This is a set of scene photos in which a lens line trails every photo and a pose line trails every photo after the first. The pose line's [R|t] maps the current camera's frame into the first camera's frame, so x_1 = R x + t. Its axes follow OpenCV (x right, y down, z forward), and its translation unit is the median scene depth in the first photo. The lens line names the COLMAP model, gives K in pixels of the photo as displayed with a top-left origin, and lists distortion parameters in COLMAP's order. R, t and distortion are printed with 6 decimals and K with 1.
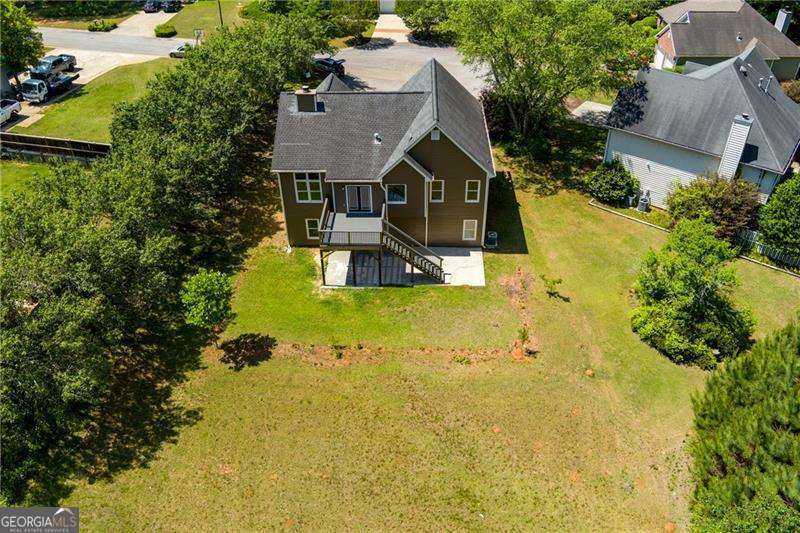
lens RADIAL K [[643.8, 0, 398.0], [0, 643.8, 263.8], [0, 0, 1]] dist [-0.075899, 0.006434]
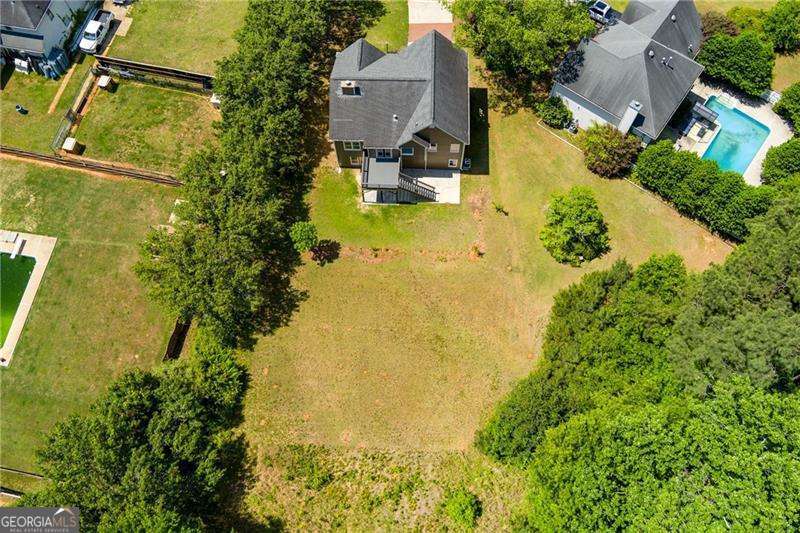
lens RADIAL K [[643.8, 0, 398.0], [0, 643.8, 263.8], [0, 0, 1]] dist [-0.075899, 0.006434]
pose [[0.999955, 0.004942, -0.008050, -0.011385], [0.000015, 0.851366, 0.524572, -0.712059], [0.009446, -0.524549, 0.851328, -0.517531]]
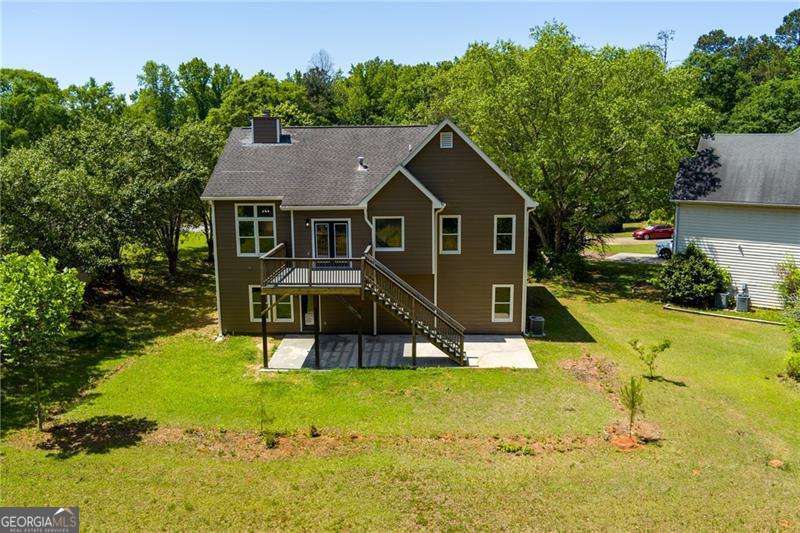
lens RADIAL K [[643.8, 0, 398.0], [0, 643.8, 263.8], [0, 0, 1]] dist [-0.075899, 0.006434]
pose [[0.999968, 0.005802, 0.005425, 0.003502], [-0.002708, 0.891040, -0.453917, 0.215285], [-0.007467, 0.453888, 0.891028, 0.431147]]
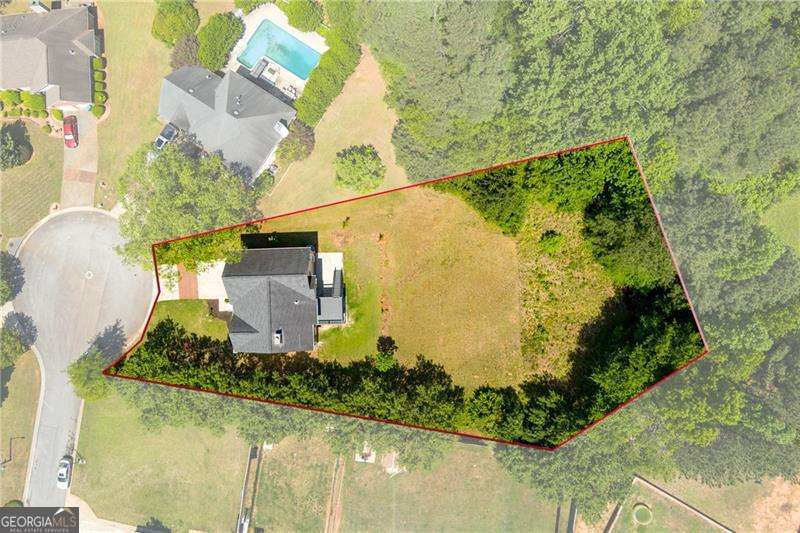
lens RADIAL K [[643.8, 0, 398.0], [0, 643.8, 263.8], [0, 0, 1]] dist [-0.075899, 0.006434]
pose [[-0.061156, -0.997156, 0.044045, -0.019210], [0.622621, -0.003621, 0.782515, -1.645557], [-0.780130, 0.075278, 0.621072, -0.587831]]
